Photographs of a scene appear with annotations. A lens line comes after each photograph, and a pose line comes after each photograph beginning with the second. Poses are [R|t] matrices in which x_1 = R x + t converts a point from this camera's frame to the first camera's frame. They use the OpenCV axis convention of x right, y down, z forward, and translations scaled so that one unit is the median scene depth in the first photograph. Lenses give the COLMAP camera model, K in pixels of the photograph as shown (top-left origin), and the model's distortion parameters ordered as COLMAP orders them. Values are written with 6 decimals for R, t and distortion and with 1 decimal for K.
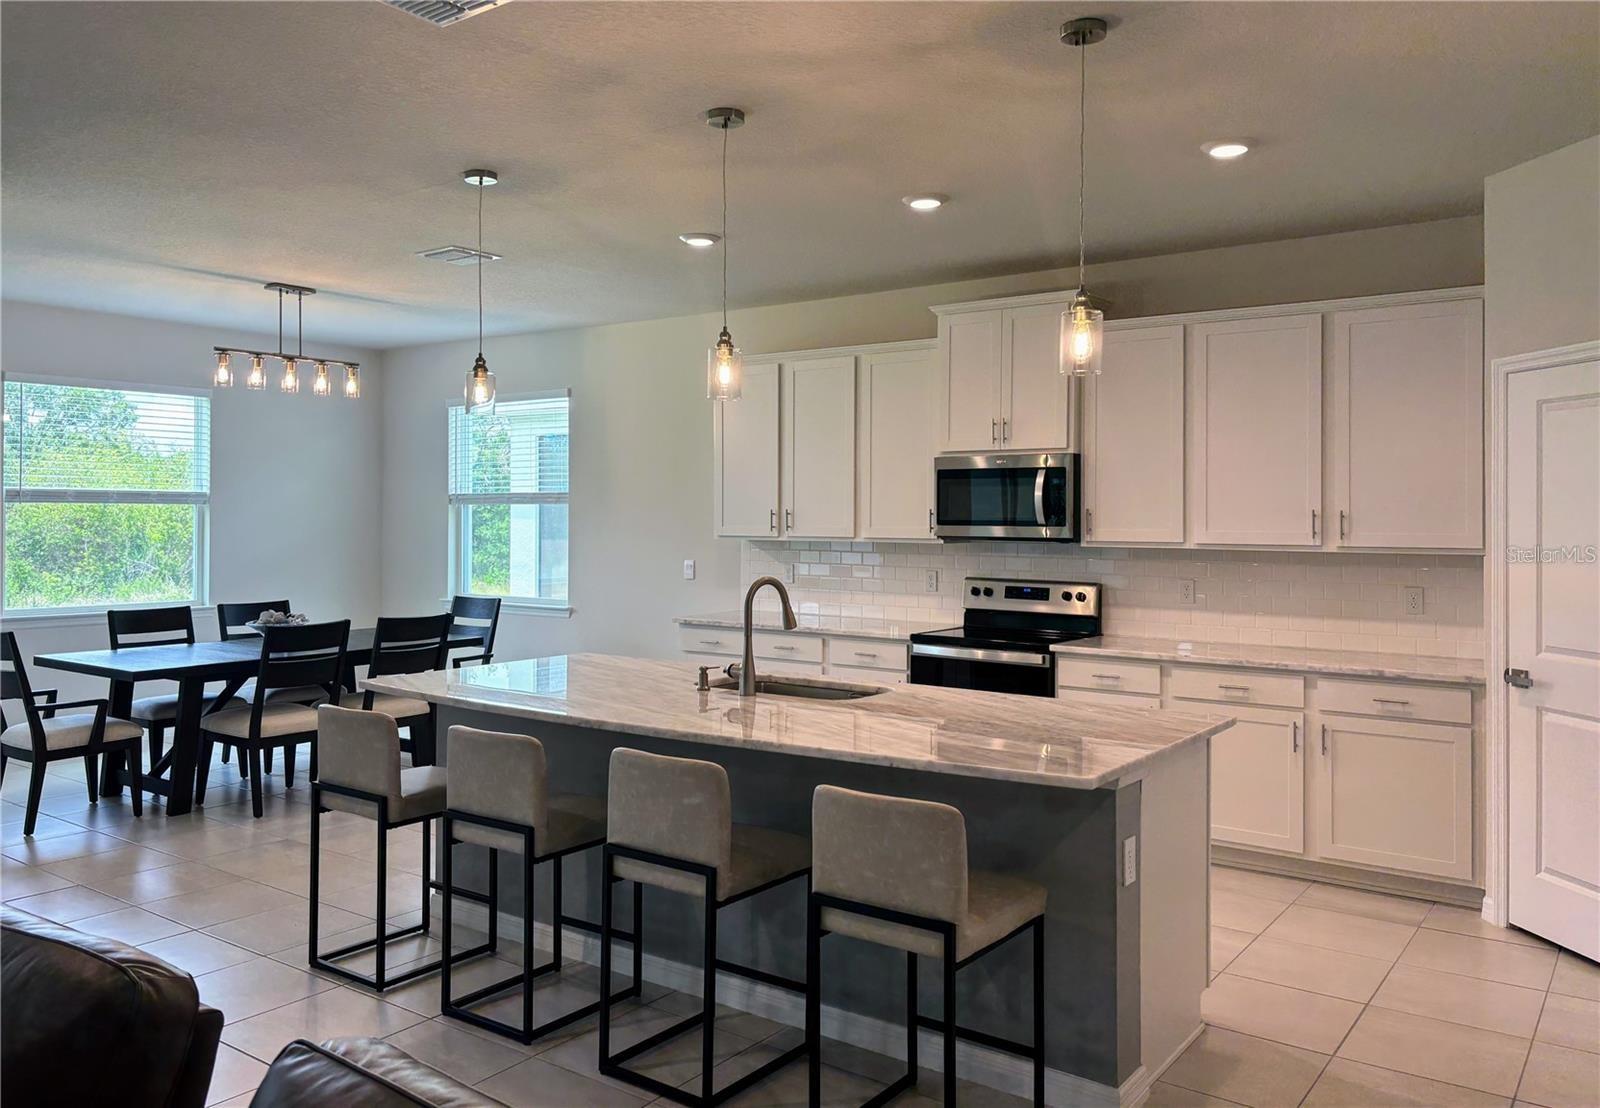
lens RADIAL K [[1202.8, 0, 792.3], [0, 1202.8, 541.1], [0, 0, 1]] dist [0.030255, -0.001816]
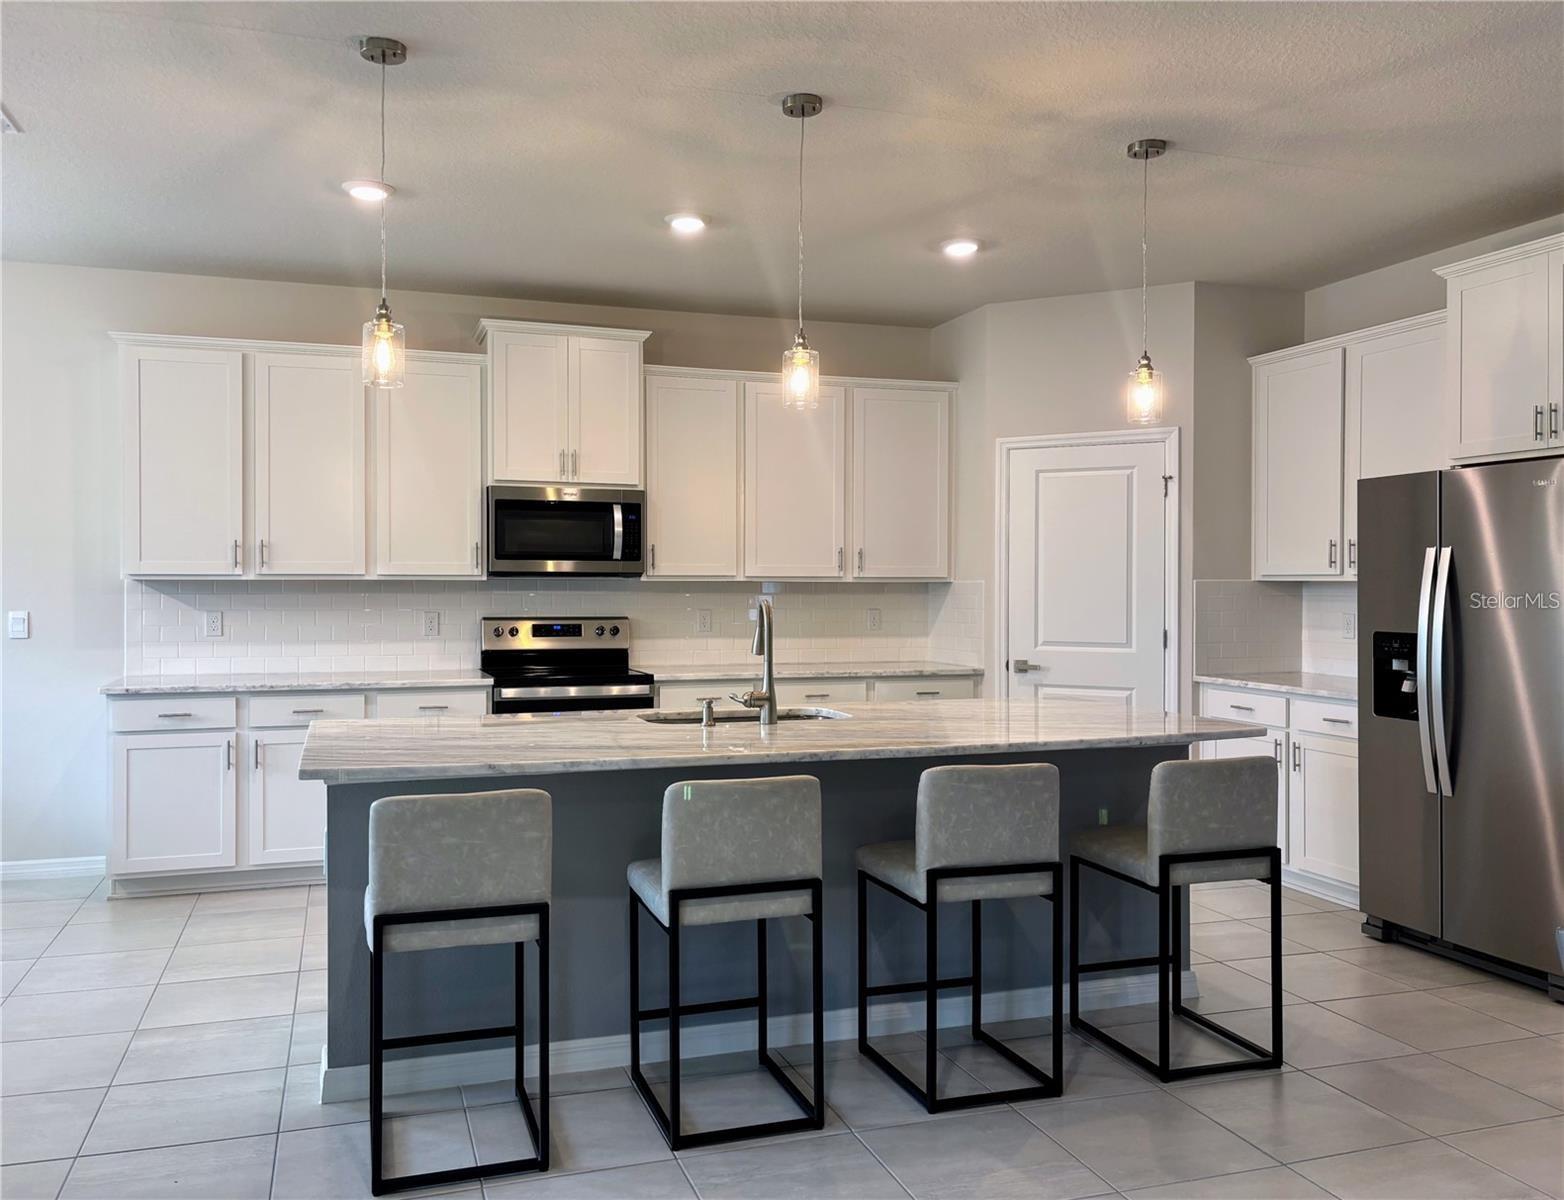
lens RADIAL K [[1242.3, 0, 775.8], [0, 1242.3, 598.6], [0, 0, 1]] dist [0.051551, -0.045842]
pose [[0.587879, -0.014778, 0.808814, -0.550385], [0.018197, 0.999822, 0.005042, 0.016483], [-0.808744, 0.011754, 0.588043, 0.284021]]
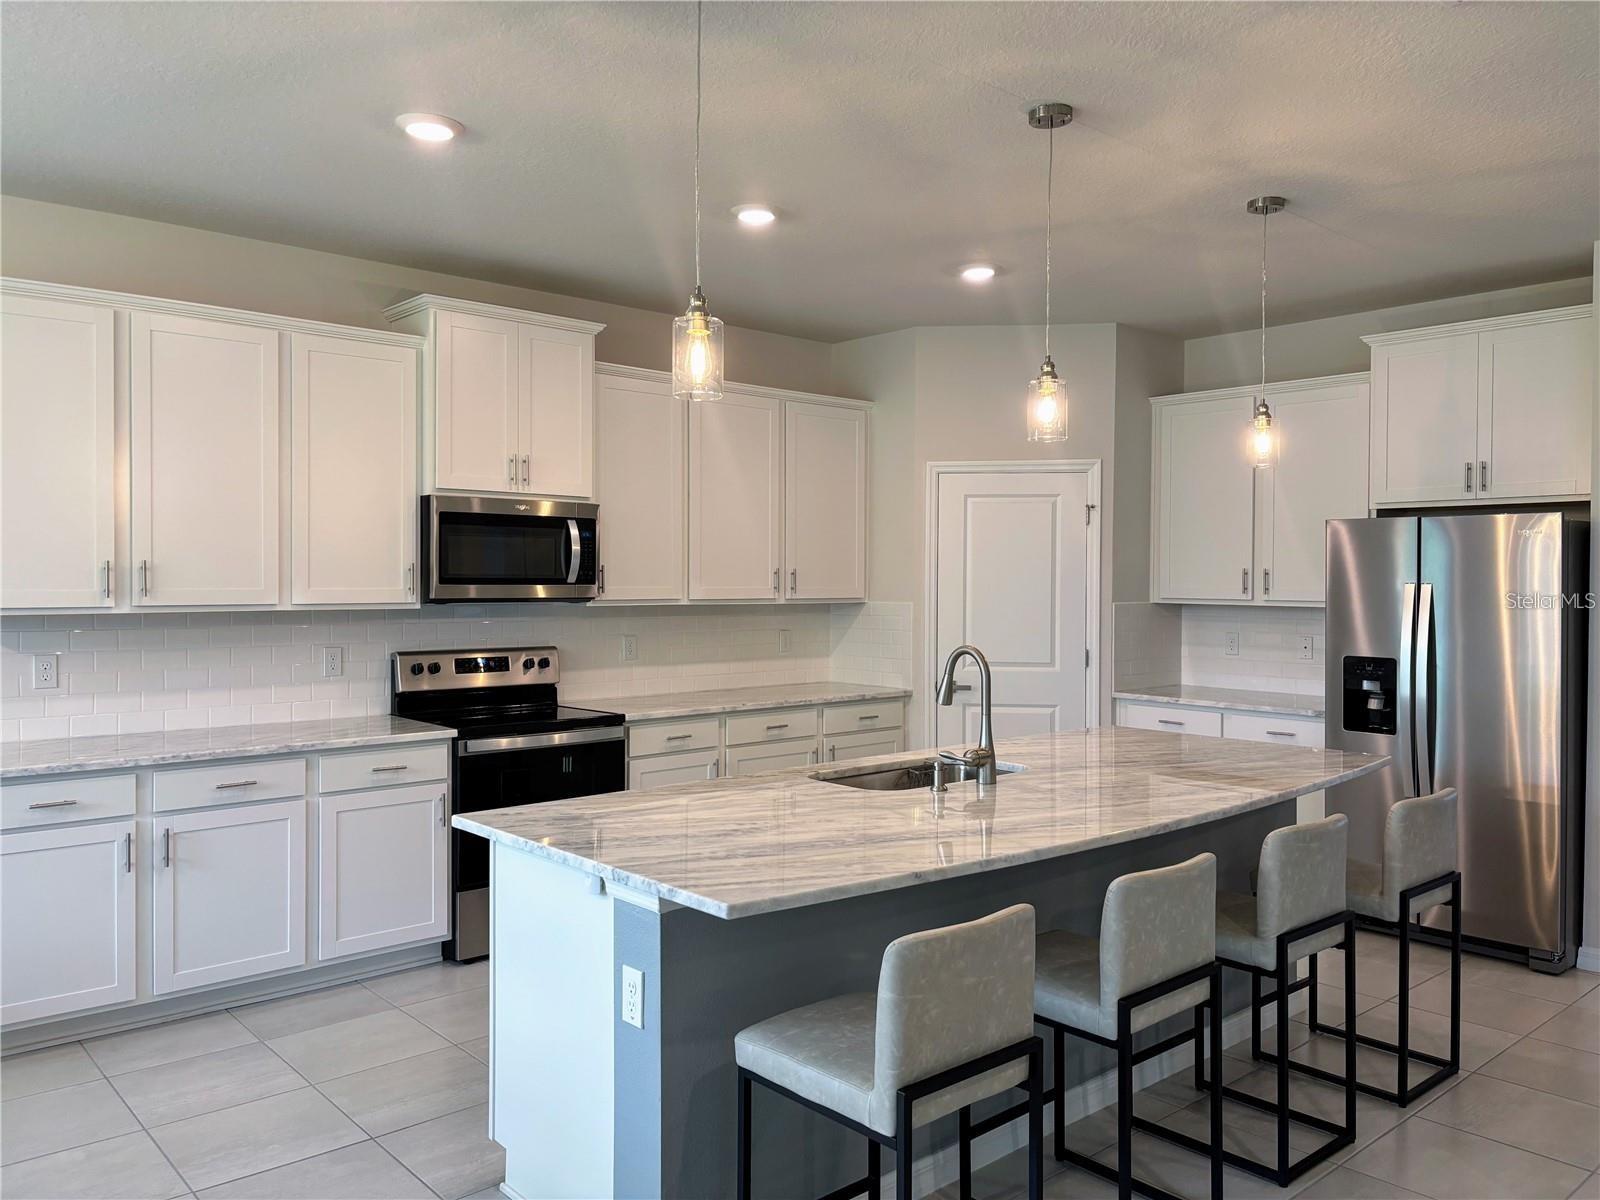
lens RADIAL K [[1206.4, 0, 796.4], [0, 1206.4, 595.6], [0, 0, 1]] dist [0.031613, -0.010423]
pose [[0.210513, -0.023216, 0.977315, -0.615008], [0.015740, 0.999669, 0.020357, -0.019558], [-0.977464, 0.011097, 0.210809, 0.654290]]
